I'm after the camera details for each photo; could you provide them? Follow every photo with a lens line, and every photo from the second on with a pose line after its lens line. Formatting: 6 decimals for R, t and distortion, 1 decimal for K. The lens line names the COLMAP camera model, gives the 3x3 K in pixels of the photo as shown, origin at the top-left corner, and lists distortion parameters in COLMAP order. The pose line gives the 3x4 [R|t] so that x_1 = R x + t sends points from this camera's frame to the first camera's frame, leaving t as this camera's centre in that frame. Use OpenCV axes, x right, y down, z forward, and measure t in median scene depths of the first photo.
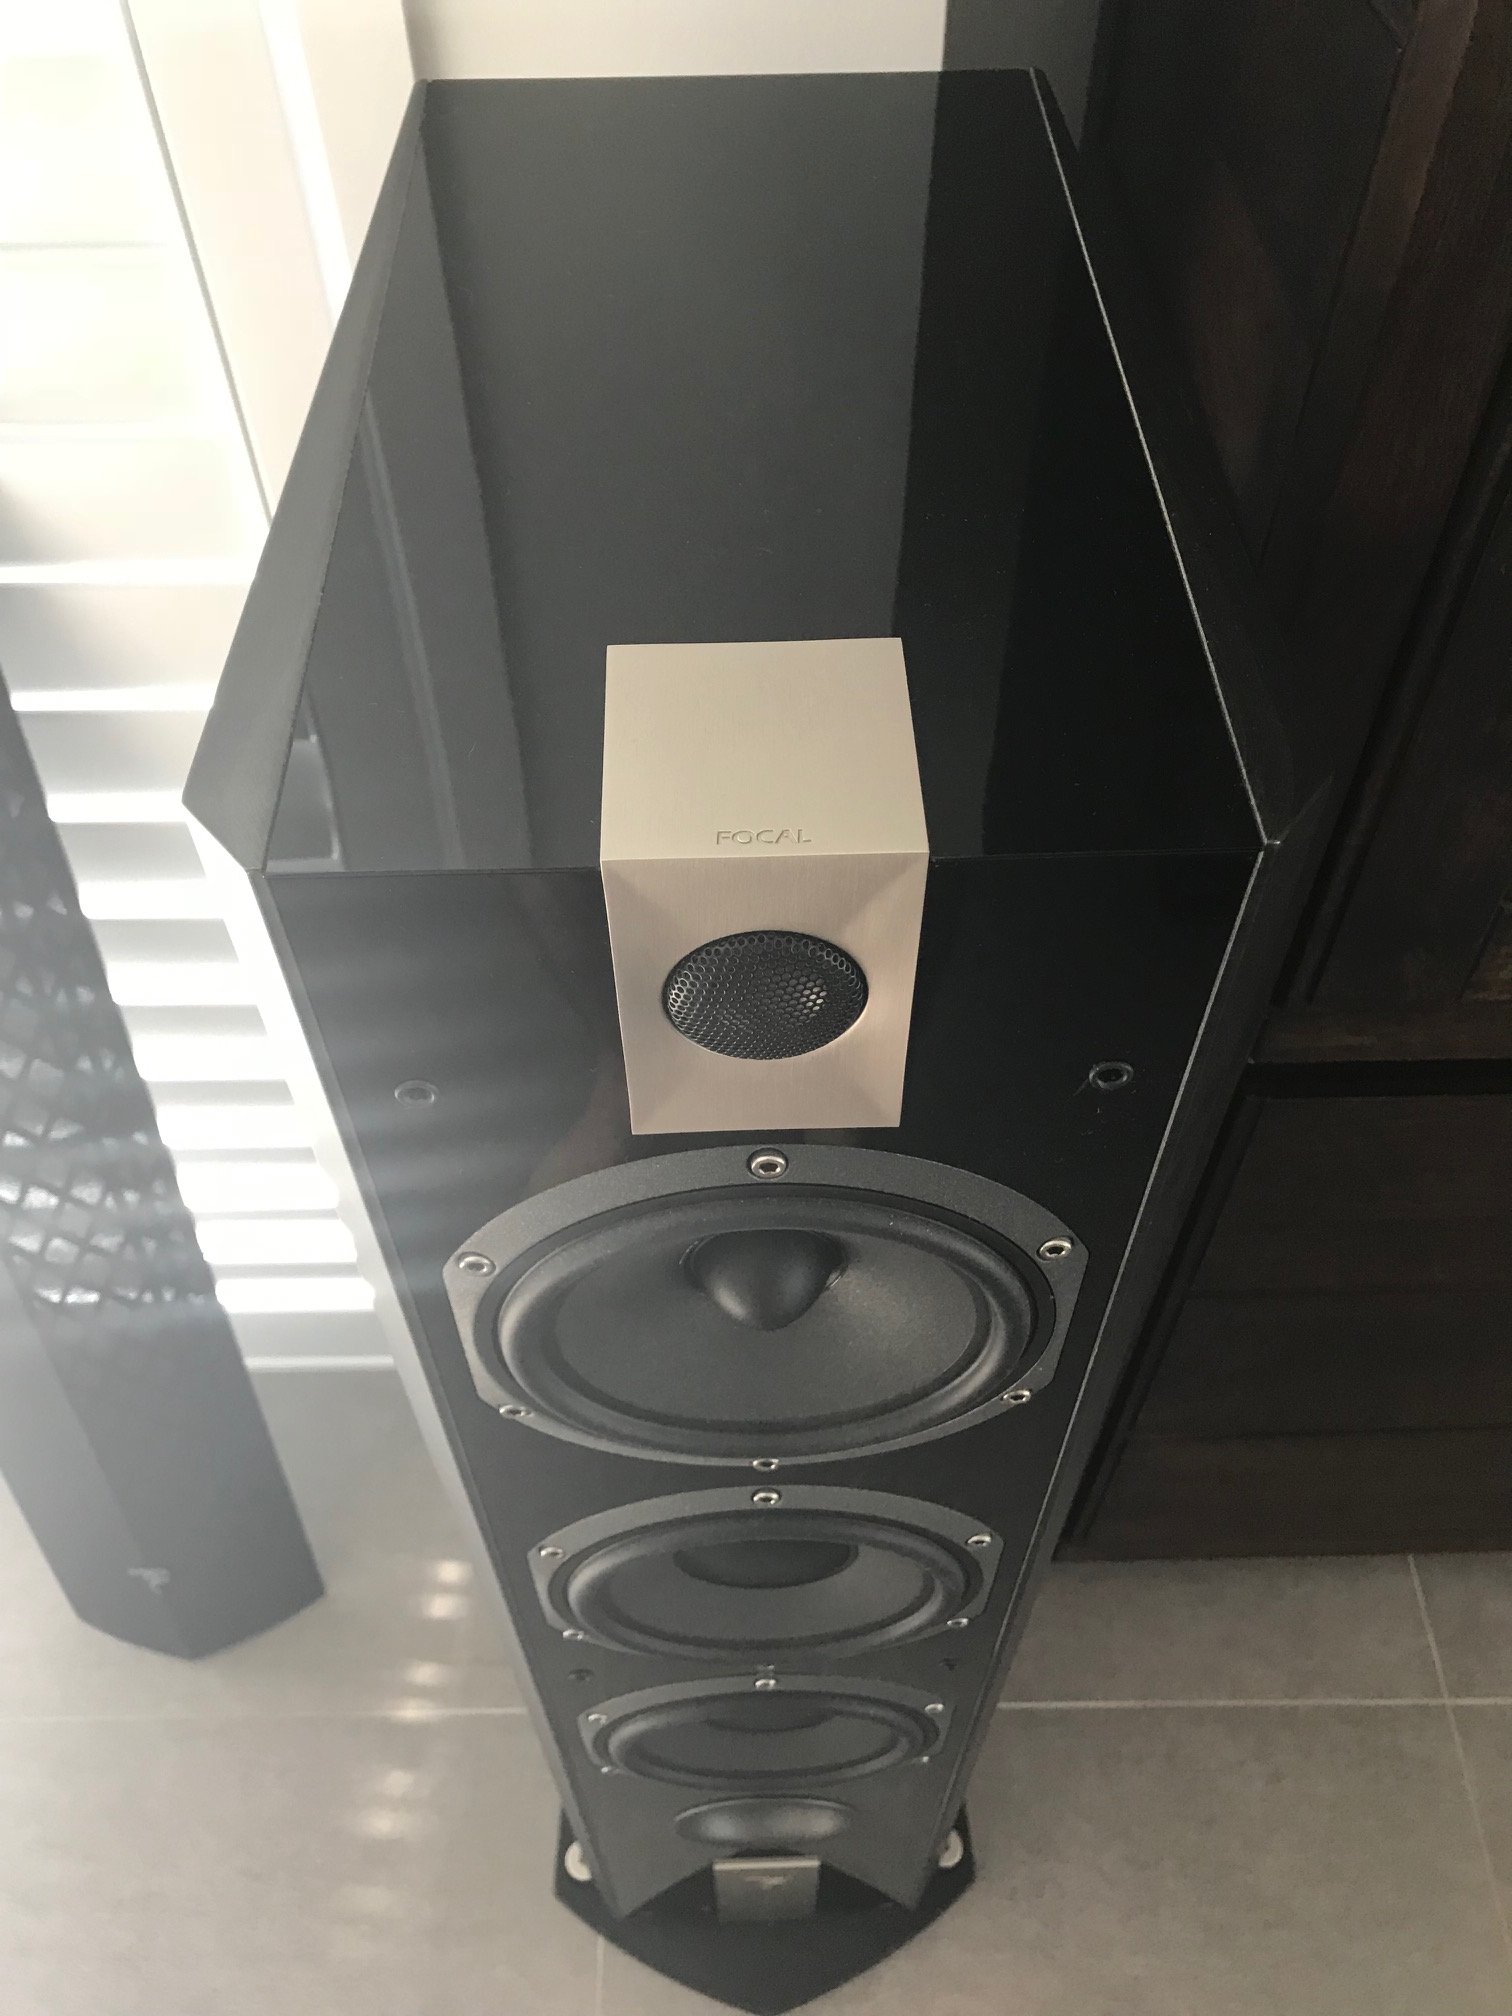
lens RADIAL K [[1643.4, 0, 733.6], [0, 1643.4, 1009.7], [0, 0, 1]] dist [-0.000657, 0.003025]
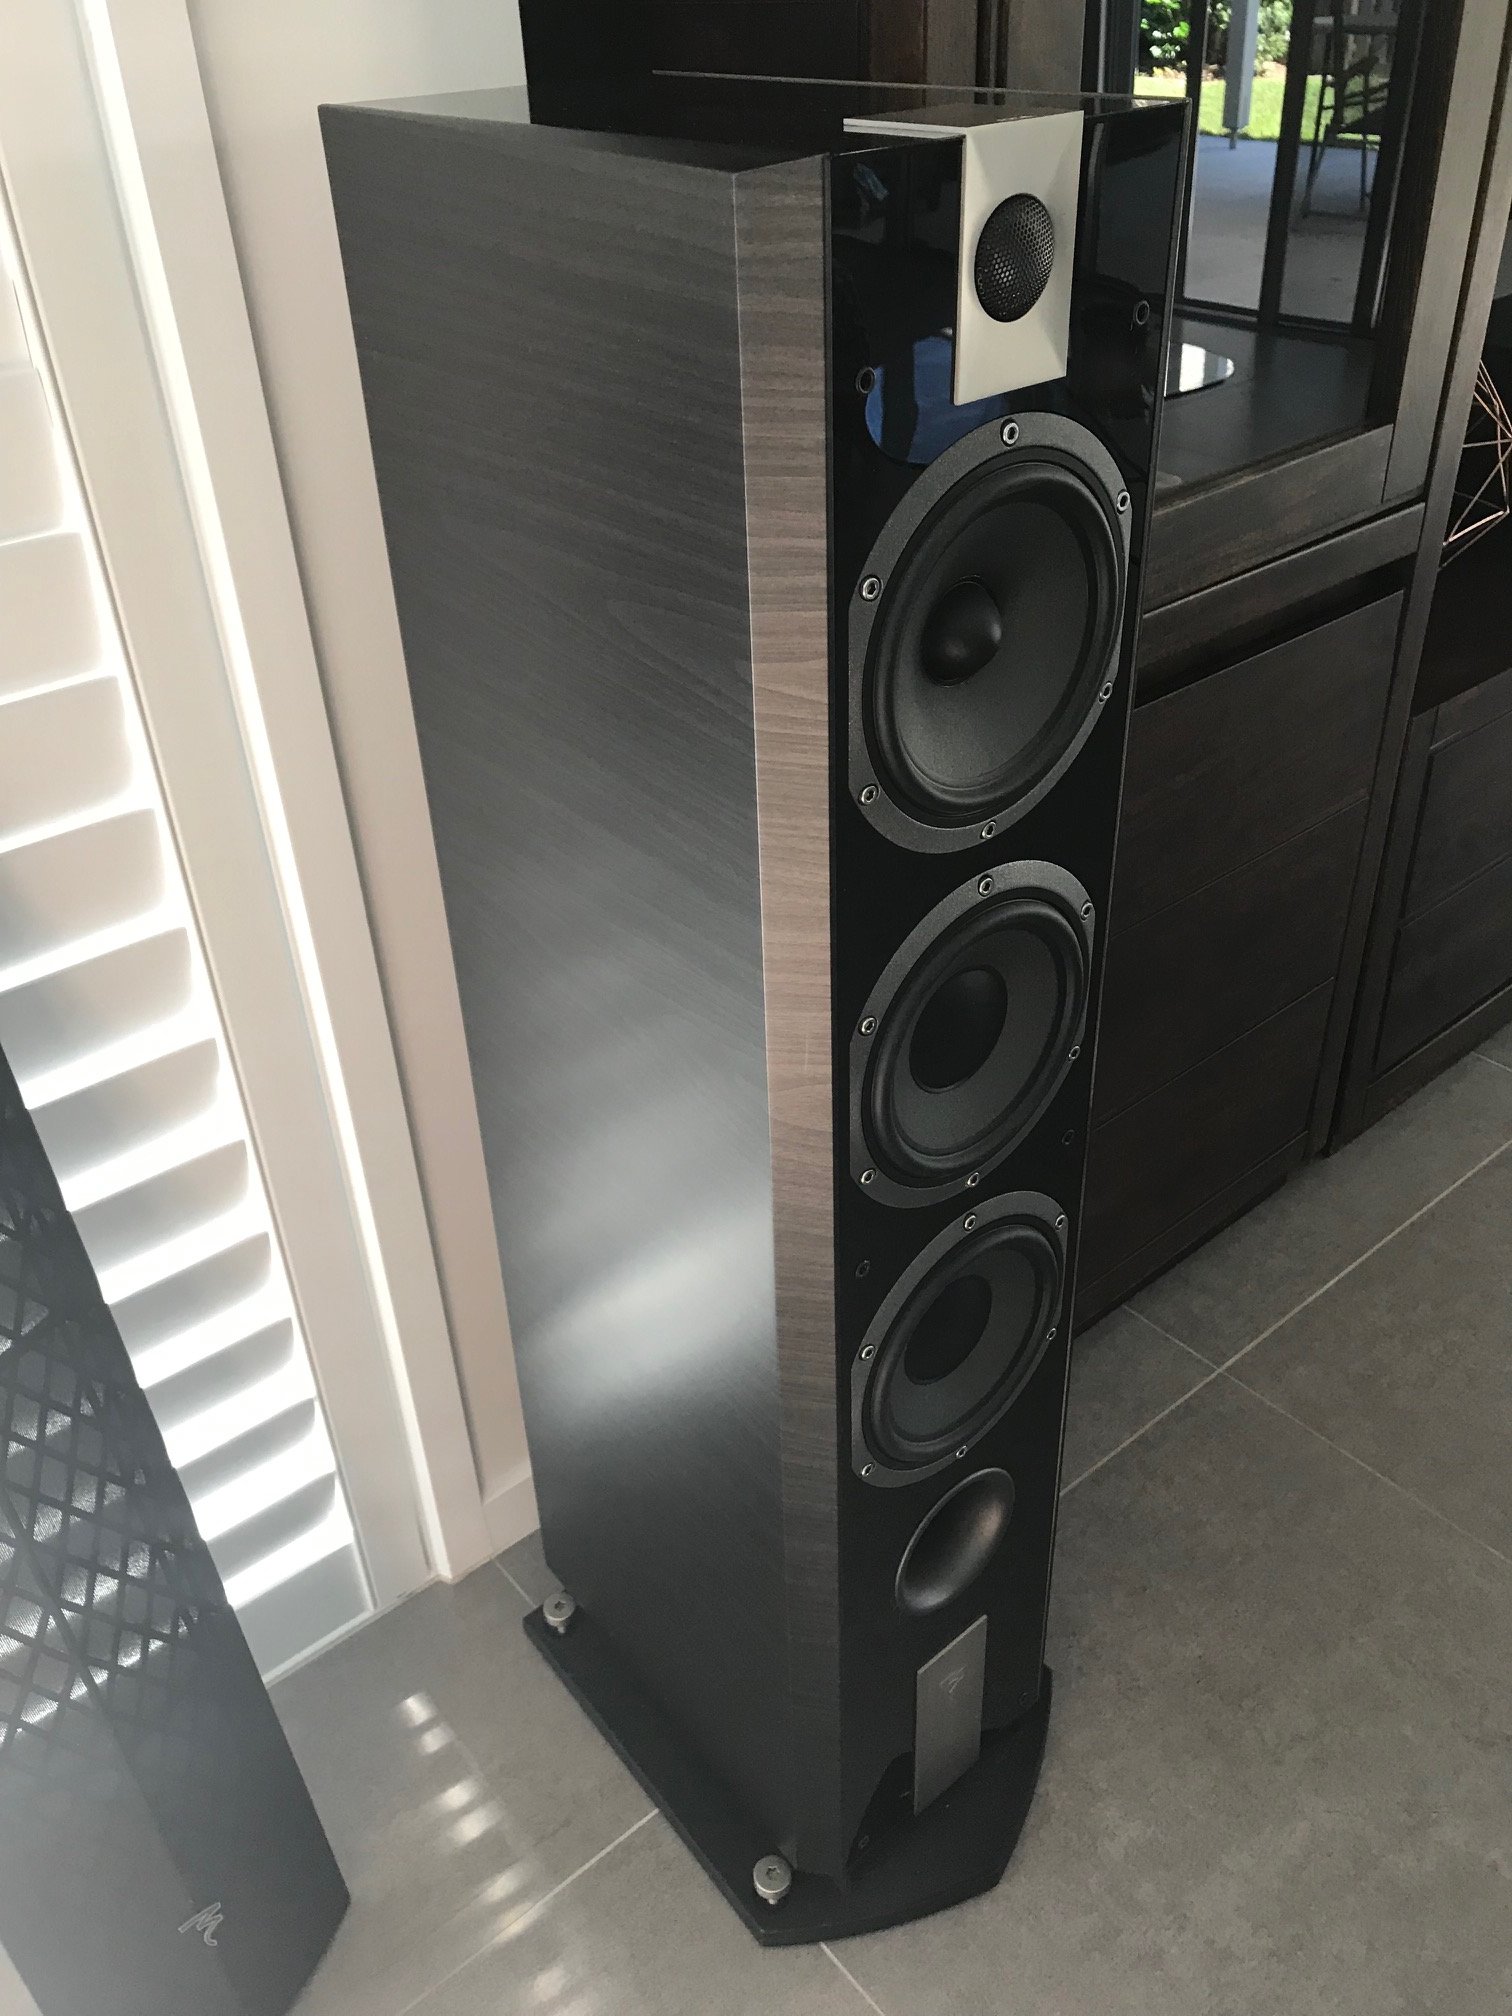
lens RADIAL K [[1631.2, 0, 756.0], [0, 1631.2, 1008.0], [0, 0, 1]] dist [0.000382, 0.010202]
pose [[0.773081, -0.352561, 0.527302, -0.417599], [0.509397, 0.840431, -0.184906, 0.252265], [-0.377970, 0.411553, 0.829315, -0.011863]]
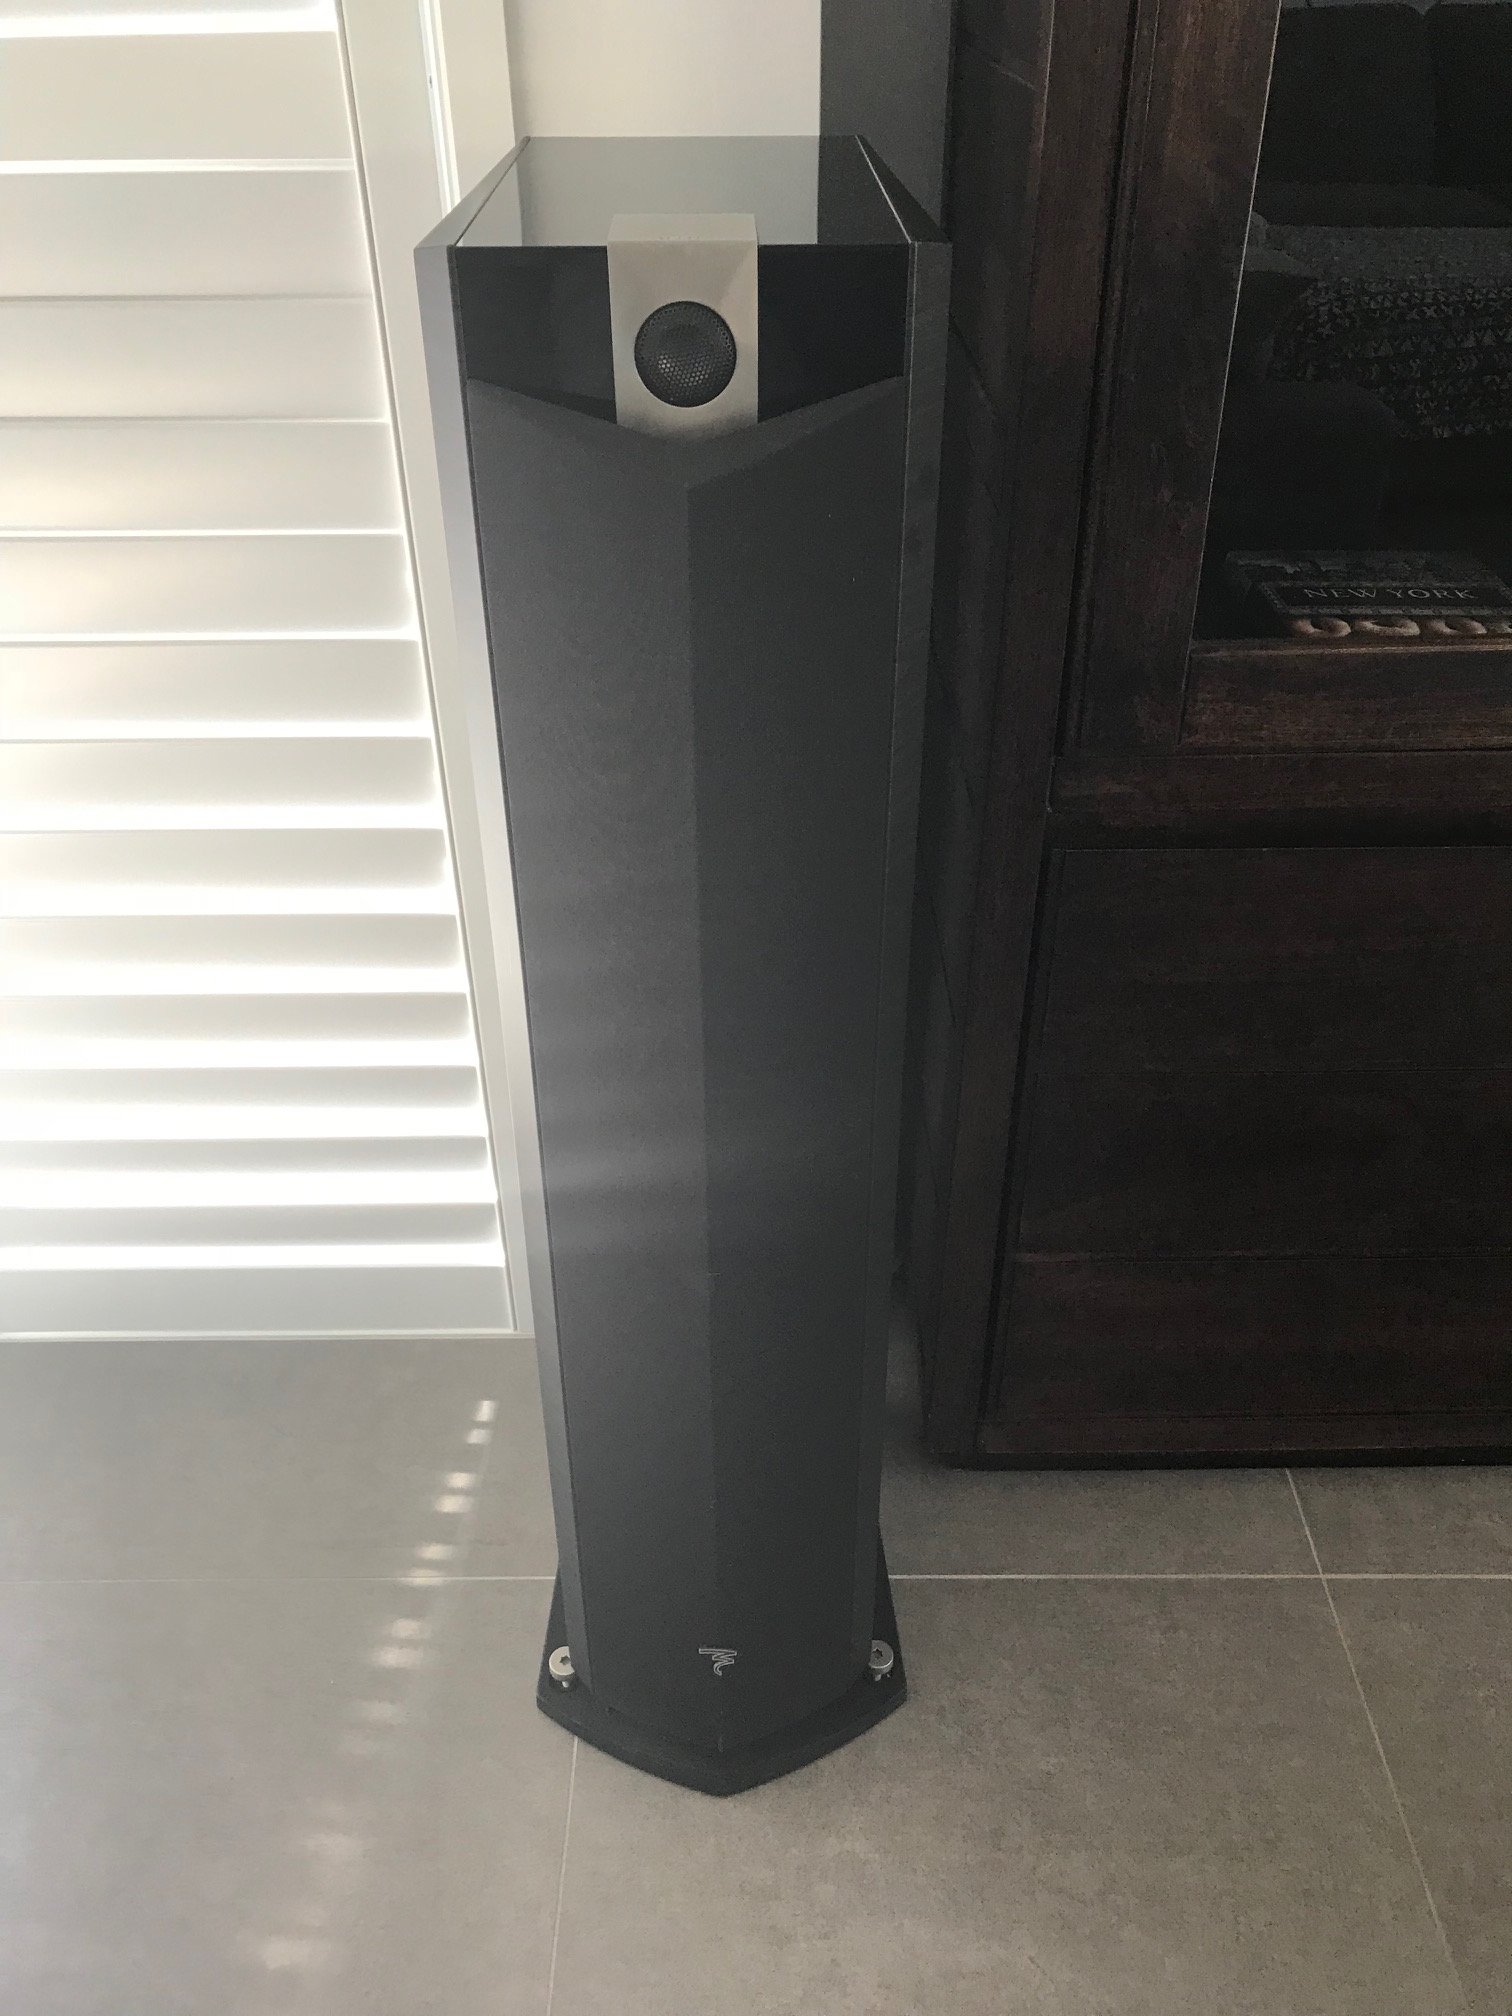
lens RADIAL K [[1611.7, 0, 746.8], [0, 1611.7, 1026.0], [0, 0, 1]] dist [0.006817, -0.001257]
pose [[0.999895, 0.013789, -0.004549, 0.033874], [-0.014513, 0.958733, -0.283939, 0.399122], [0.000446, 0.283975, 0.958832, -0.203427]]
